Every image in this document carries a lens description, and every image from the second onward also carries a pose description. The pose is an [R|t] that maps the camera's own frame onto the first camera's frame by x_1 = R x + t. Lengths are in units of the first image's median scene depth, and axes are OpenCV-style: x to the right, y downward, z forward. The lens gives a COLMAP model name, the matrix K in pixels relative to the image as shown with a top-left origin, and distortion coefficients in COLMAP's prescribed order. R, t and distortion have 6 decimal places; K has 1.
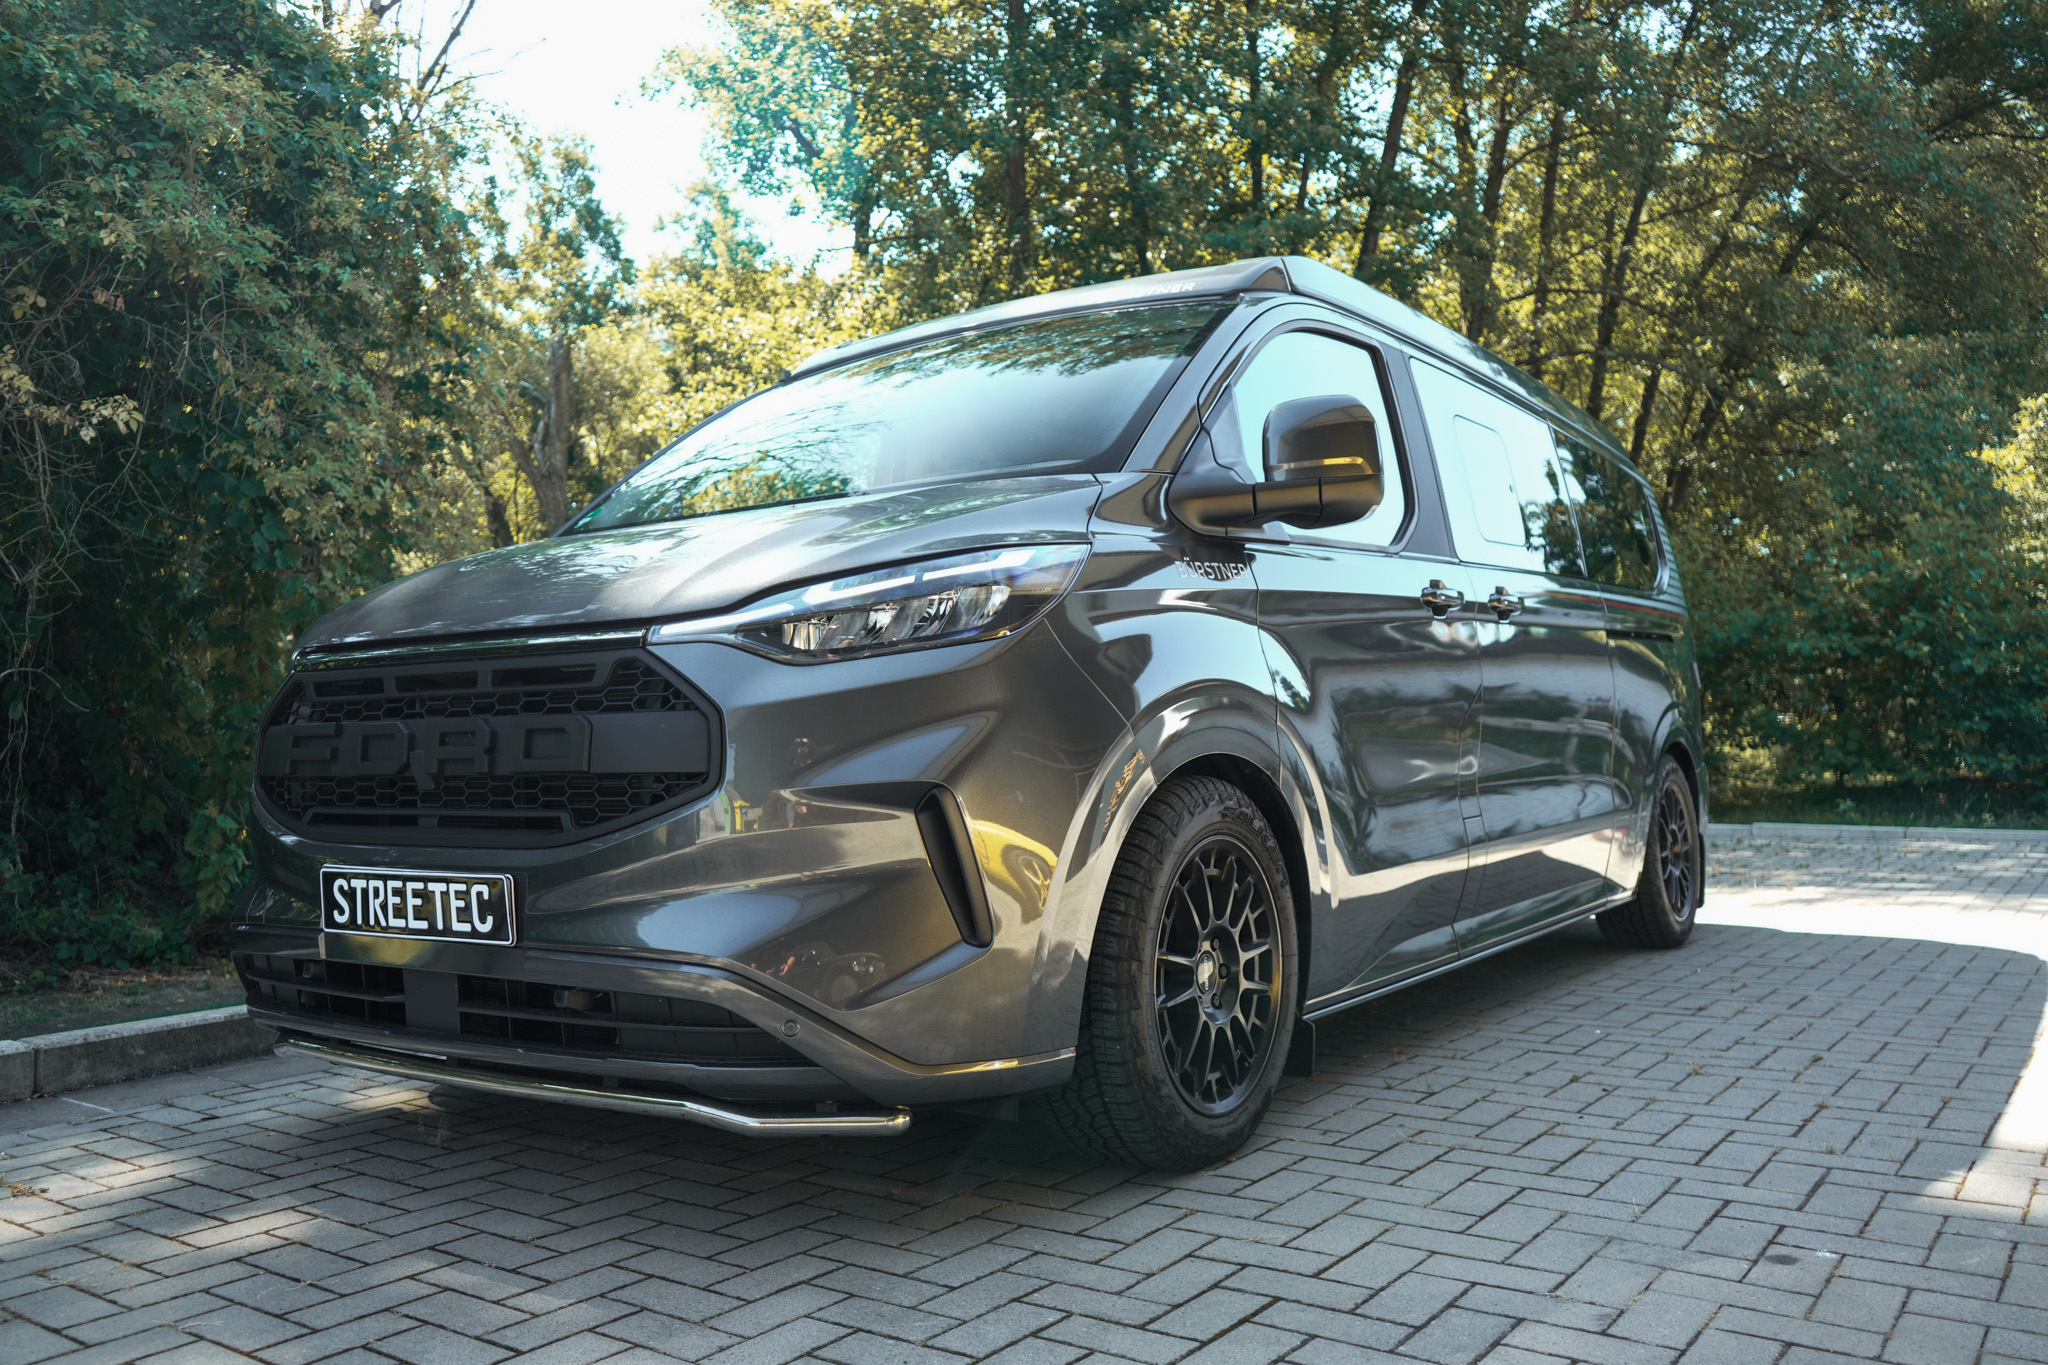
lens RADIAL K [[1657.8, 0, 1030.3], [0, 1657.8, 660.6], [0, 0, 1]] dist [-0.019075, -0.007148]
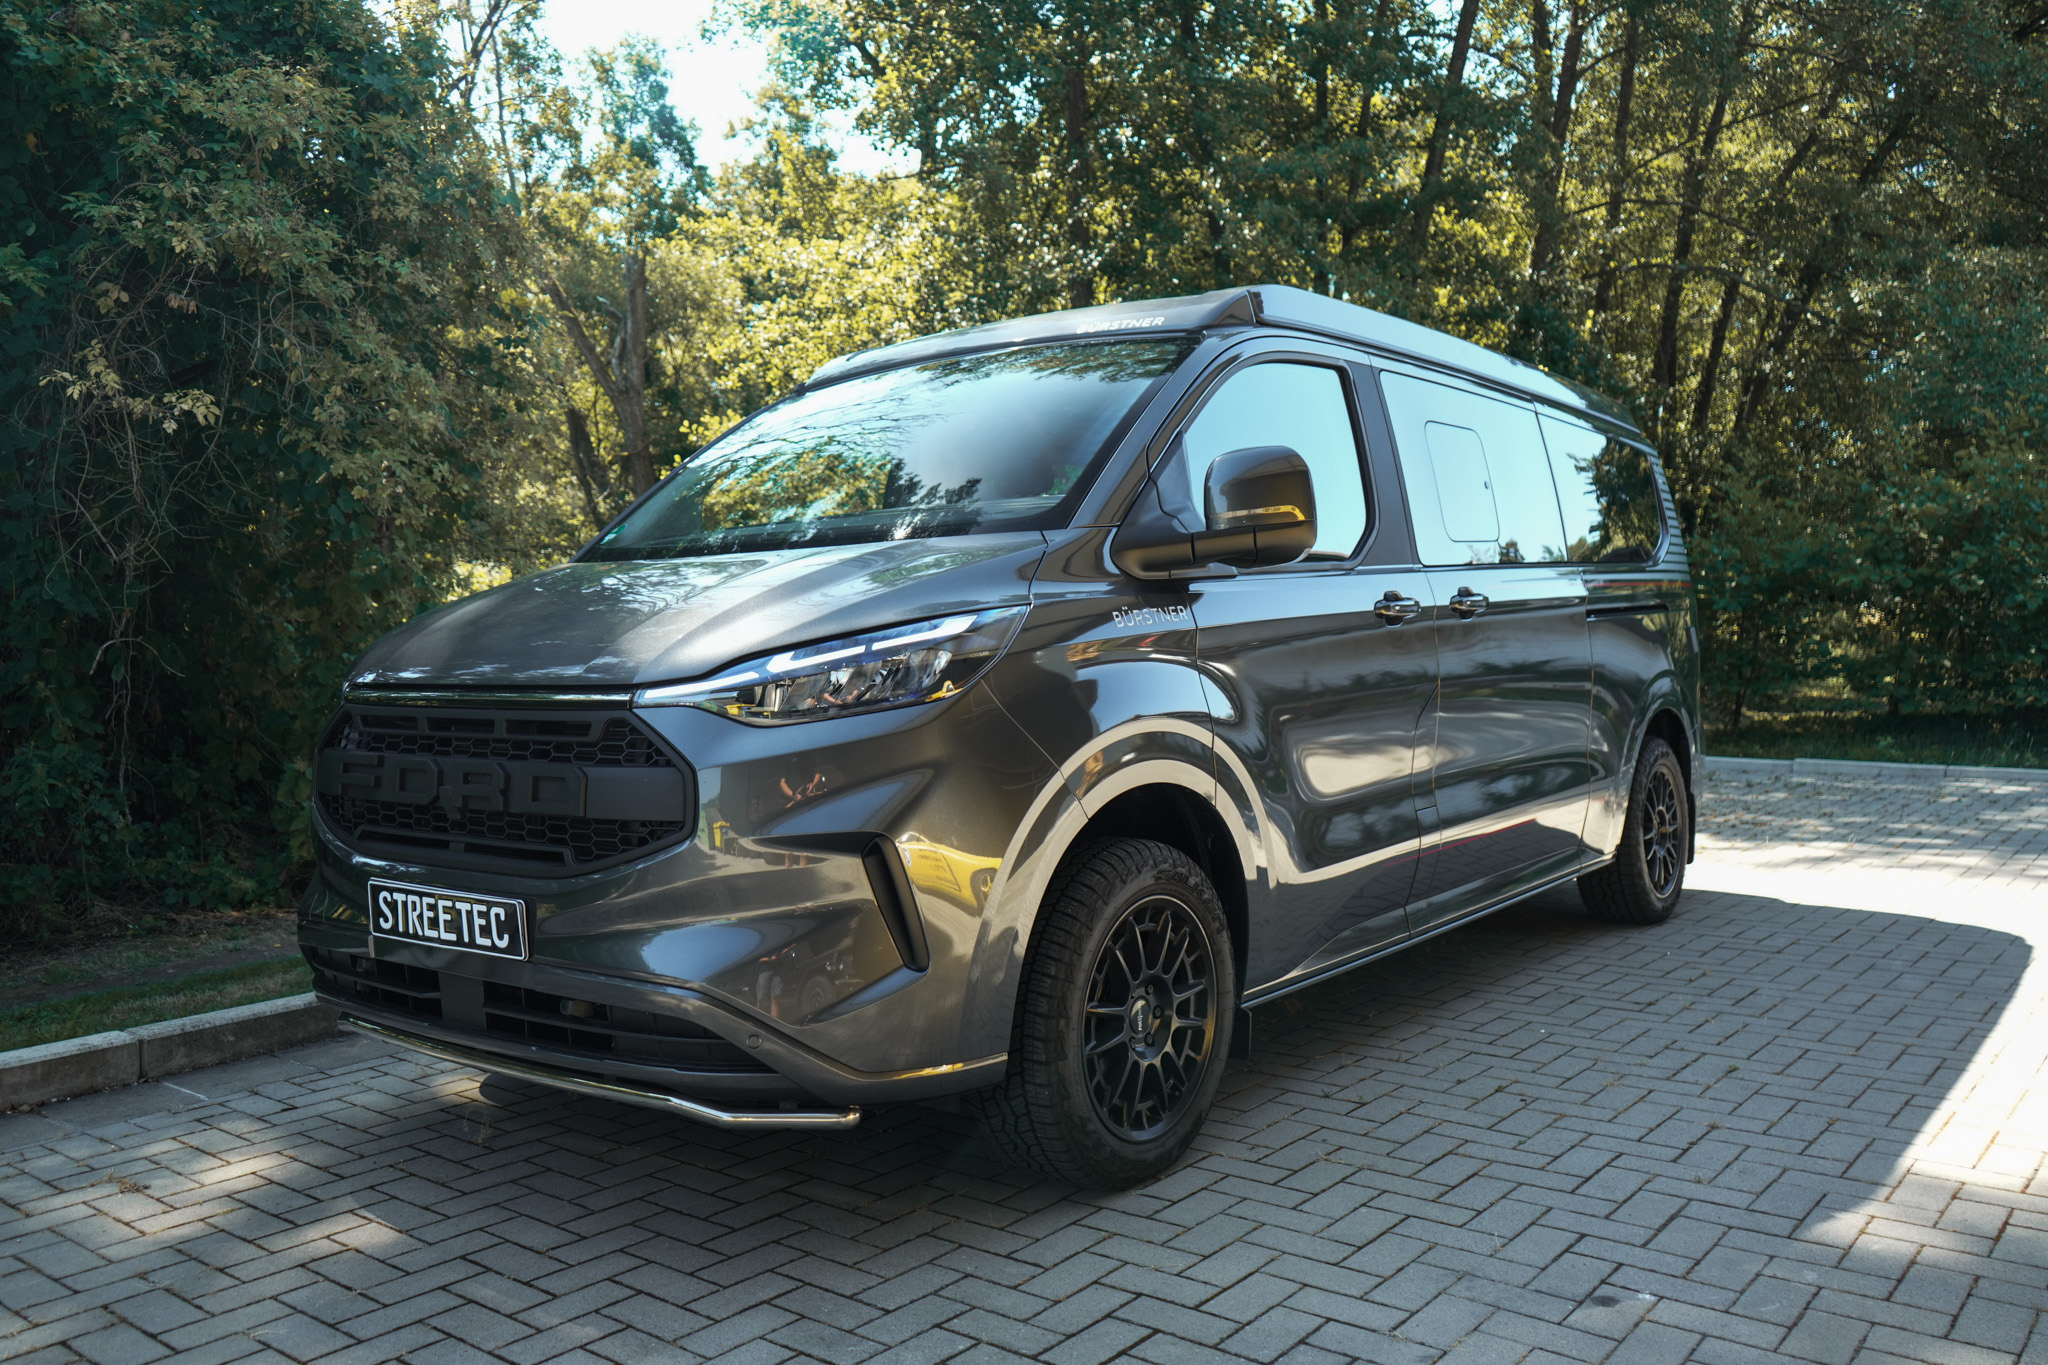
lens RADIAL K [[1647.1, 0, 1024.0], [0, 1647.1, 682.5], [0, 0, 1]] dist [-0.016208, -0.012932]
pose [[0.998618, 0.000643, -0.052546, 0.081154], [0.003382, 0.997066, 0.076474, -0.115822], [0.052441, -0.076547, 0.995686, -0.096418]]
